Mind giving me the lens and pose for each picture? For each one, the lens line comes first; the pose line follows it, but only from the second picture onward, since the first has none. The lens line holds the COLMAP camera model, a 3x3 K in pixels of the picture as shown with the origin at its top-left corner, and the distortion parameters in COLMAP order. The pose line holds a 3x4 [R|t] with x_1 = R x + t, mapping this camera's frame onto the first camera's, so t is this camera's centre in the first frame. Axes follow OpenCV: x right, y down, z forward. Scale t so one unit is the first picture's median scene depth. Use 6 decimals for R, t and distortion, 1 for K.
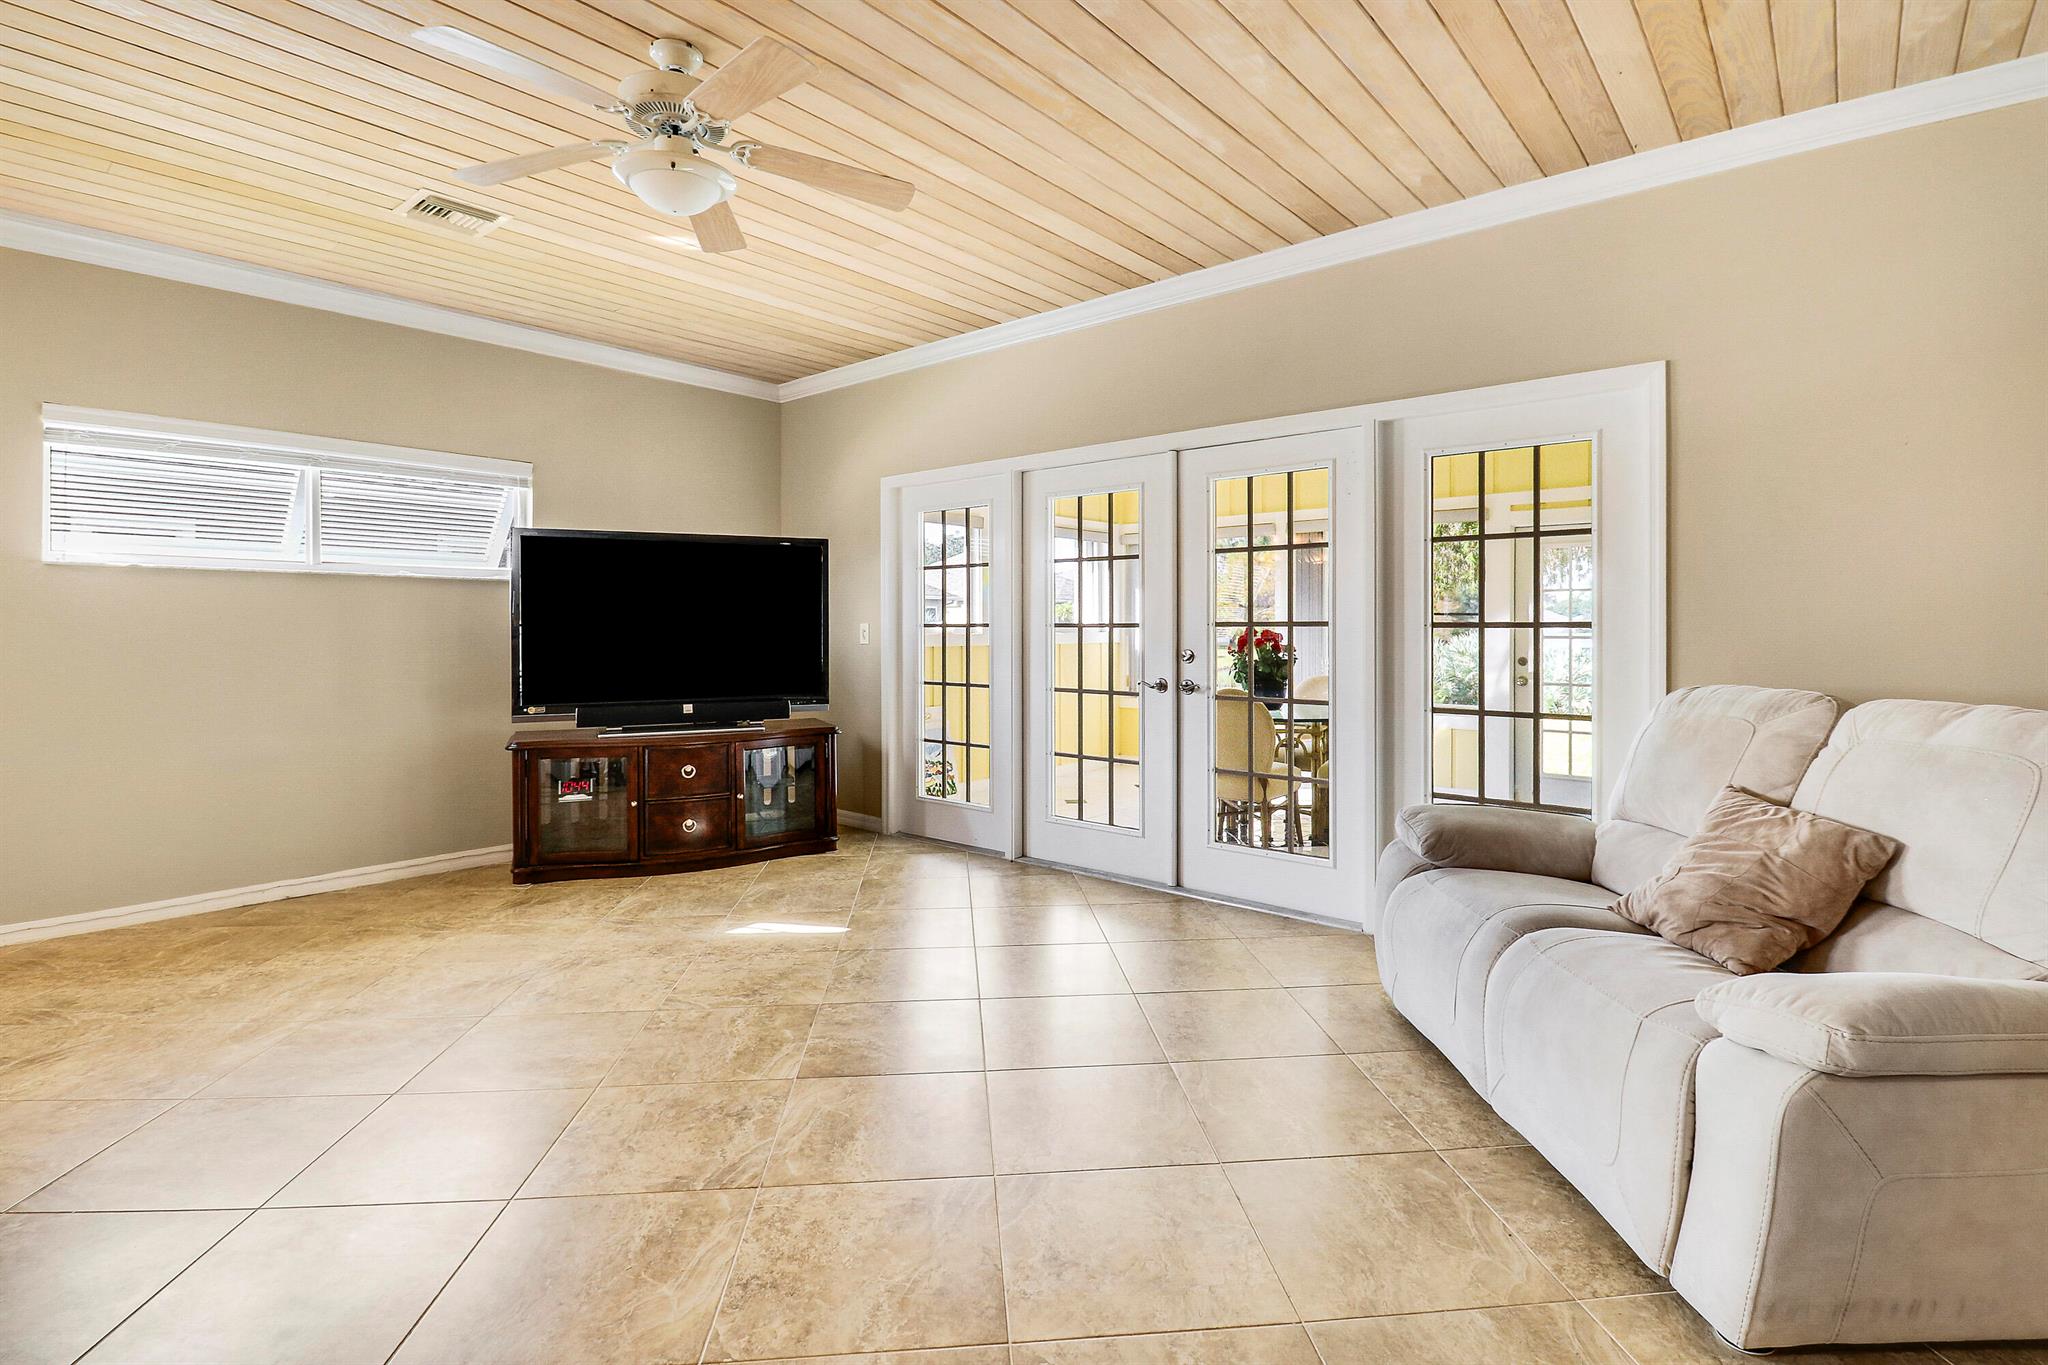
lens RADIAL K [[961.8, 0, 1040.1], [0, 961.8, 630.8], [0, 0, 1]] dist [0.003961, -0.012997]
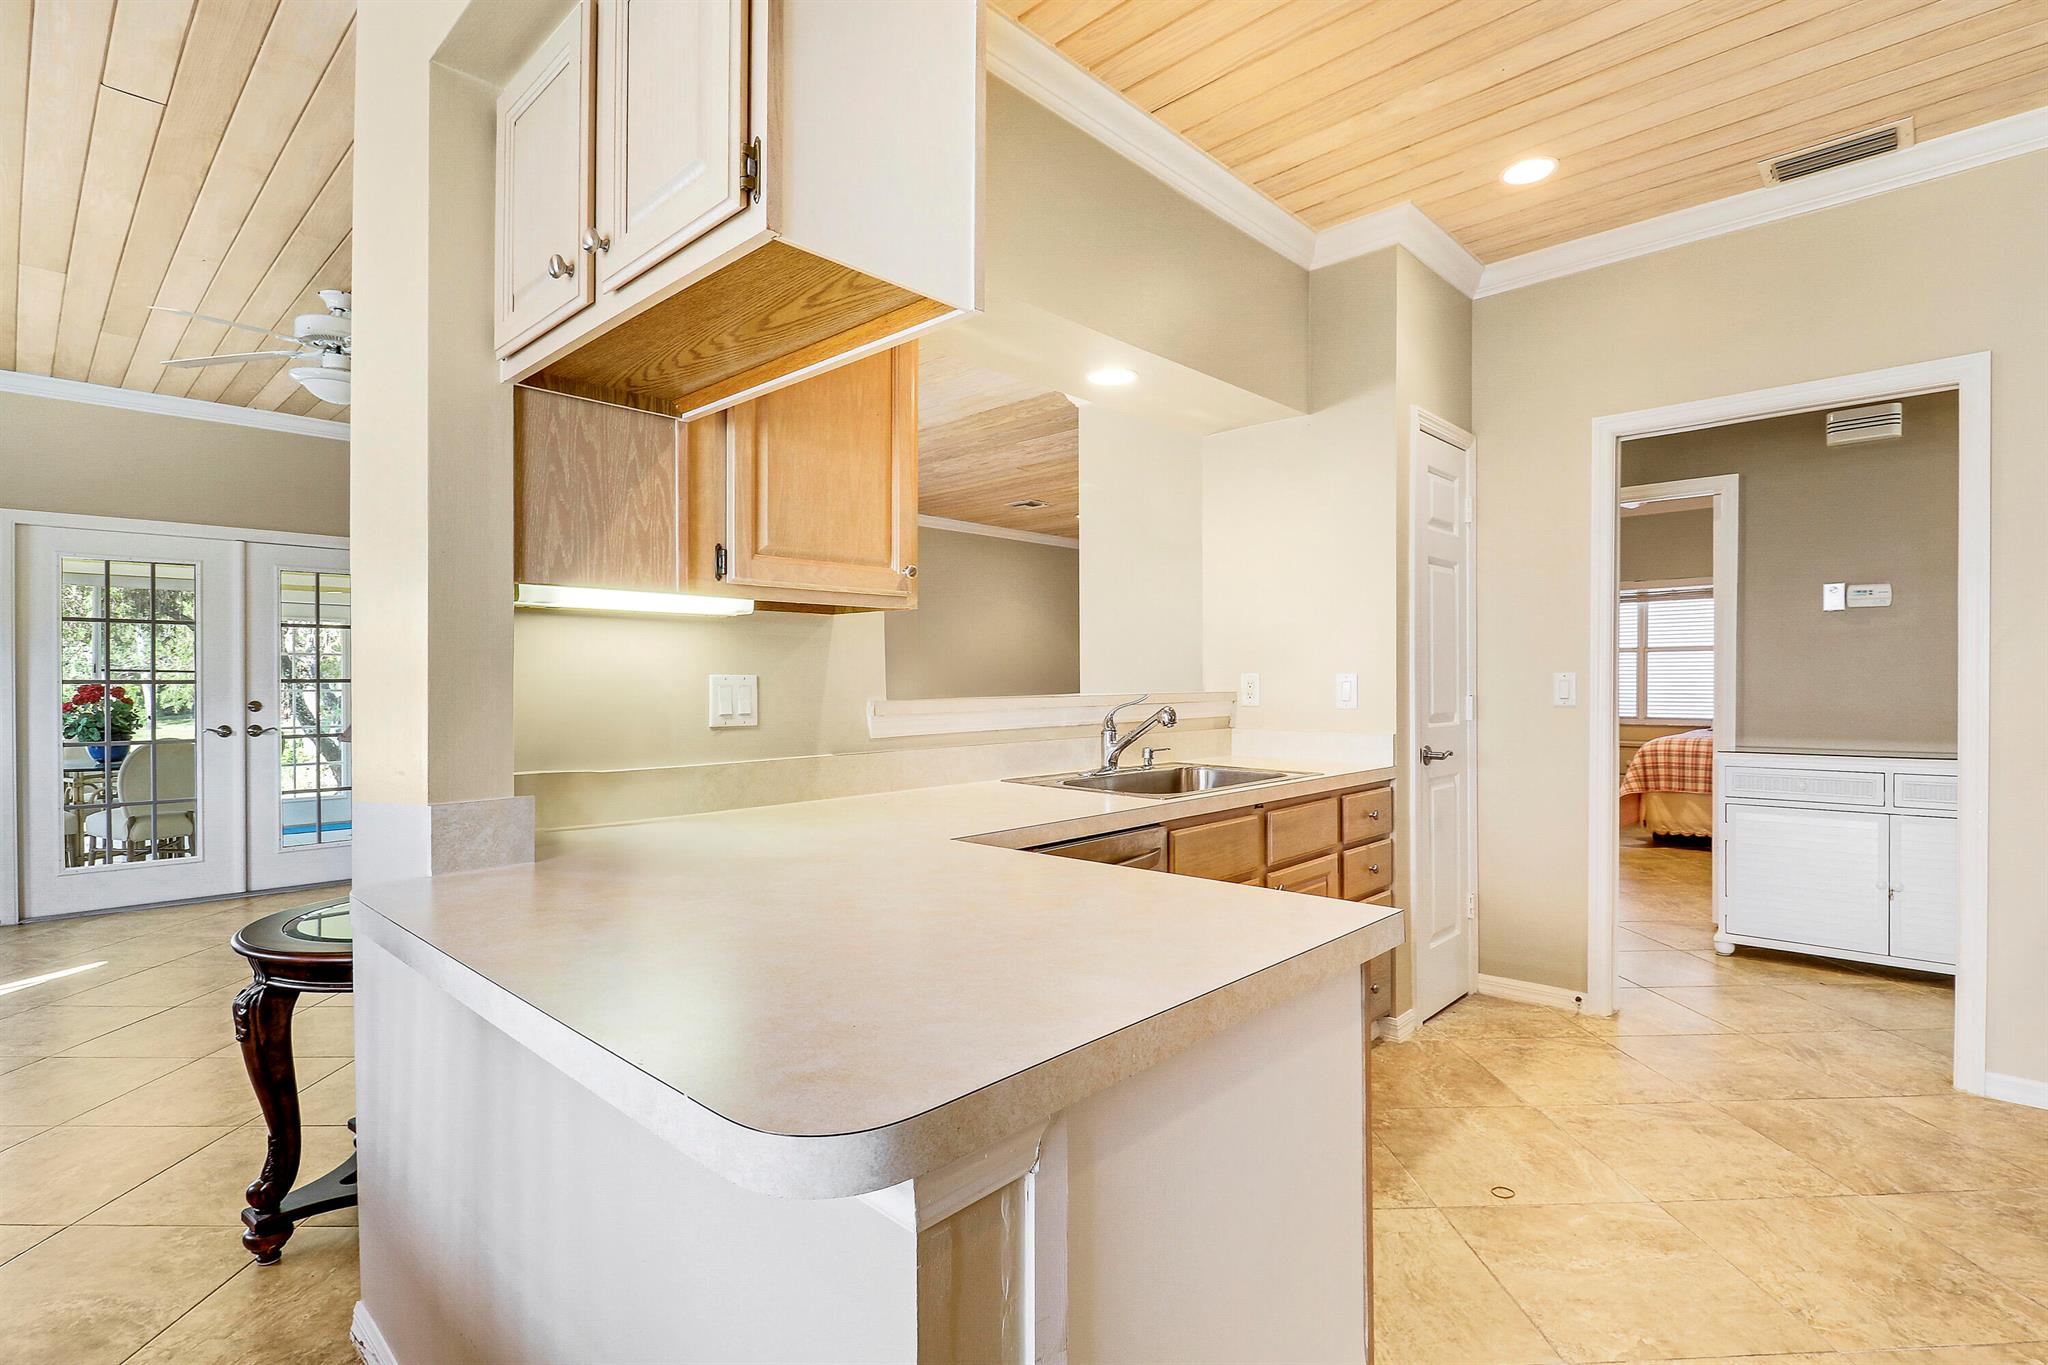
lens RADIAL K [[961.8, 0, 1034.8], [0, 961.8, 691.1], [0, 0, 1]] dist [0.003961, -0.012997]
pose [[0.063720, -0.012851, 0.997885, -1.031065], [0.006271, 0.999902, 0.012477, -0.003761], [-0.997948, 0.005463, 0.063795, -0.092763]]
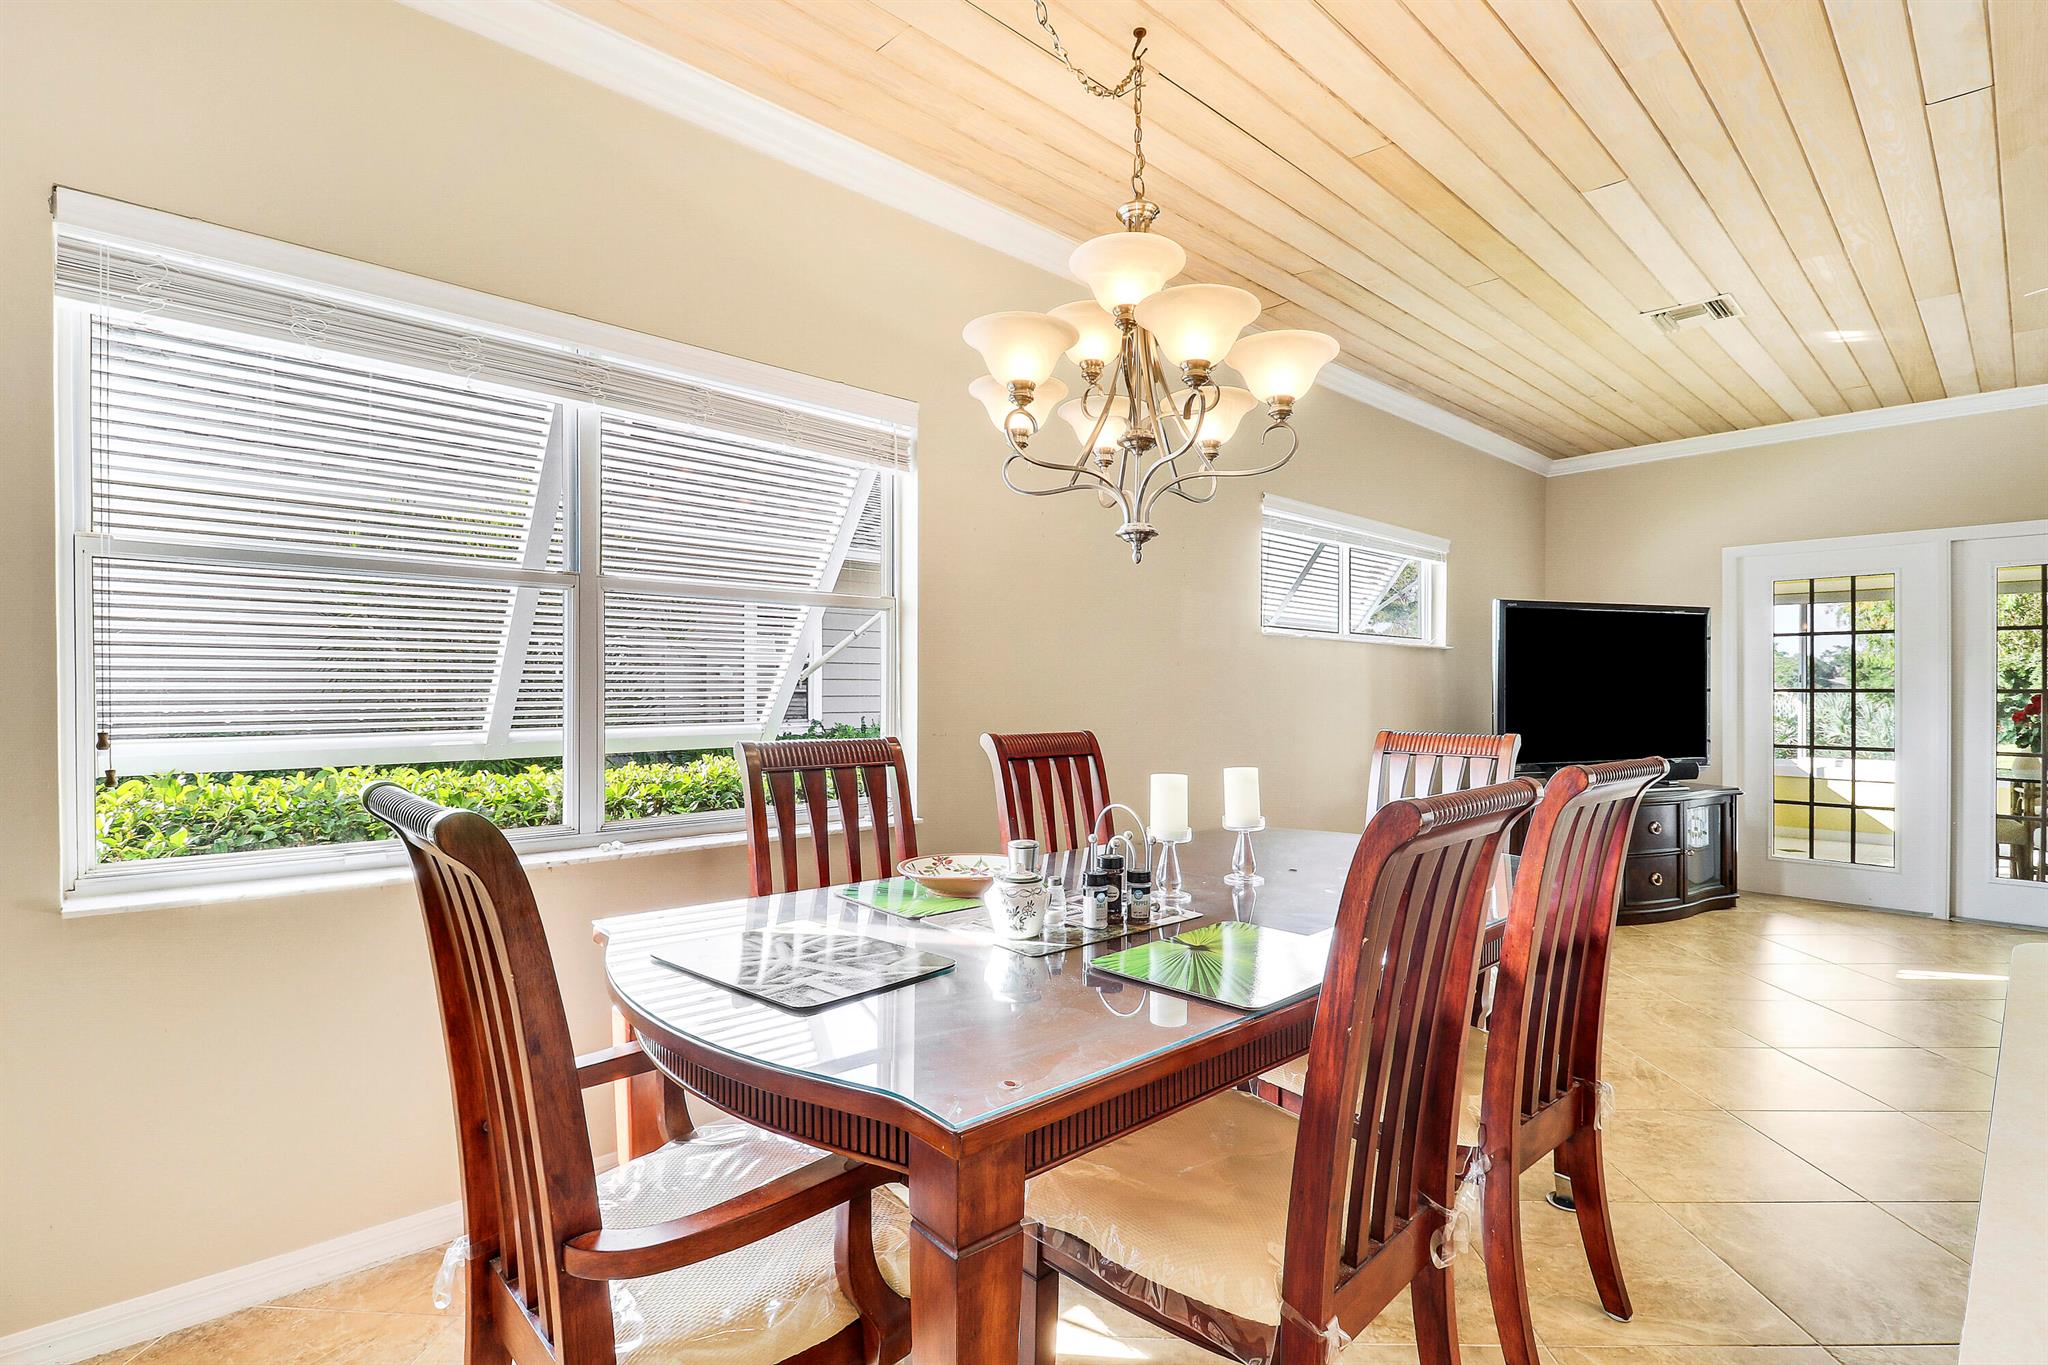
lens RADIAL K [[961.8, 0, 1049.3], [0, 961.8, 698.2], [0, 0, 1]] dist [0.003961, -0.012997]
pose [[0.992399, 0.004765, -0.122969, -0.964598], [-0.003851, 0.999963, 0.007675, -0.003848], [0.123001, -0.007144, 0.992381, -0.138984]]
